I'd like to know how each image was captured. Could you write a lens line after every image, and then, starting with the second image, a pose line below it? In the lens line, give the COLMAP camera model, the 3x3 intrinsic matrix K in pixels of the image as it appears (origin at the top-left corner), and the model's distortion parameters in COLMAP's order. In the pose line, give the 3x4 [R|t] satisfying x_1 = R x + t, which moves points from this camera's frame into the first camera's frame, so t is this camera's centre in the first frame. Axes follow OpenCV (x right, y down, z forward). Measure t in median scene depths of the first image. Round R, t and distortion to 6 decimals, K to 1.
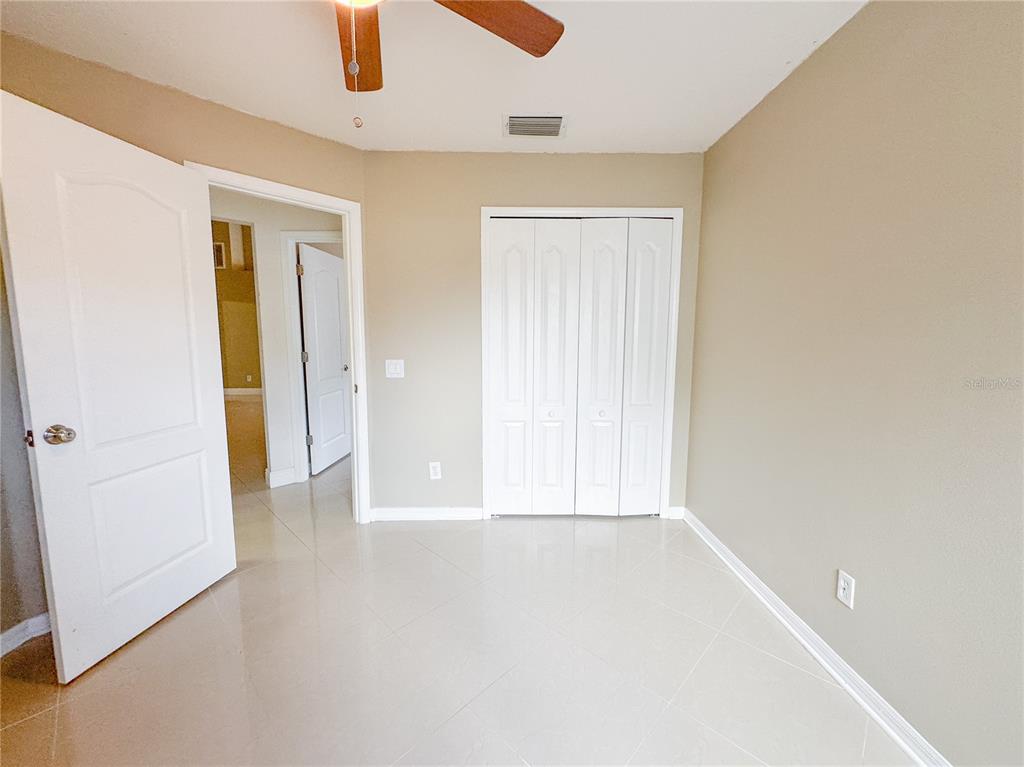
lens RADIAL K [[413.7, 0, 512.0], [0, 413.7, 383.5], [0, 0, 1]] dist [-0.001638, 0.000510]
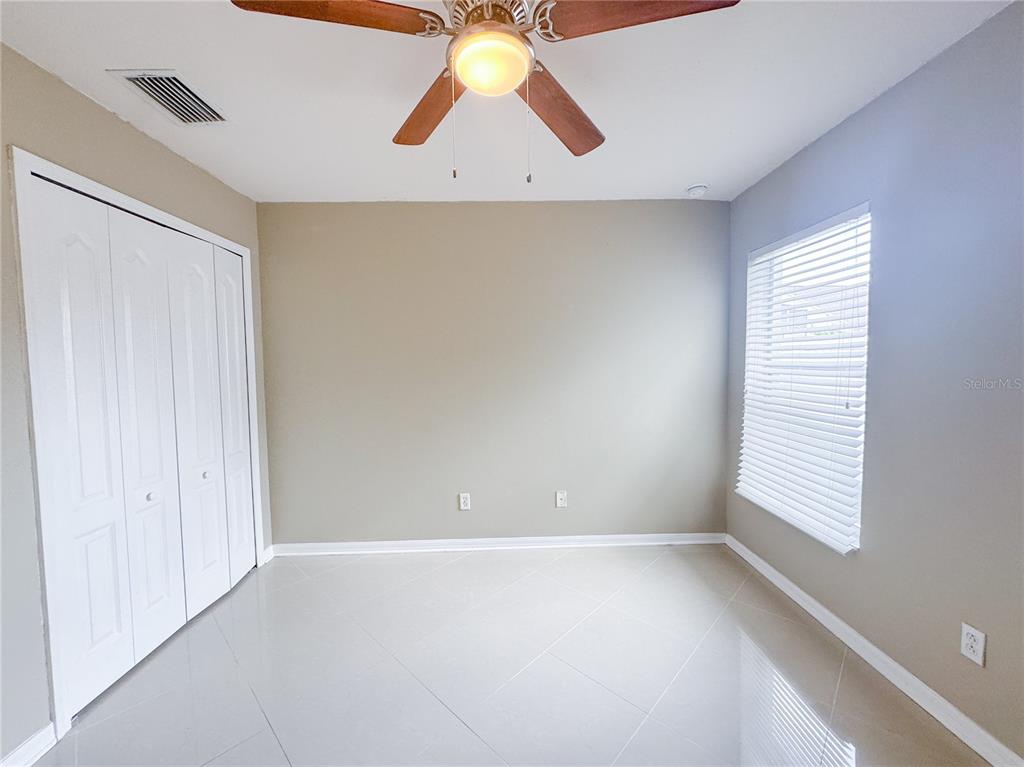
lens RADIAL K [[413.7, 0, 512.0], [0, 413.7, 383.5], [0, 0, 1]] dist [-0.001638, 0.000510]
pose [[-0.010812, -0.060556, 0.998106, -0.582349], [0.135597, 0.988856, 0.061463, -0.071360], [-0.990705, 0.136004, -0.002480, 0.388907]]
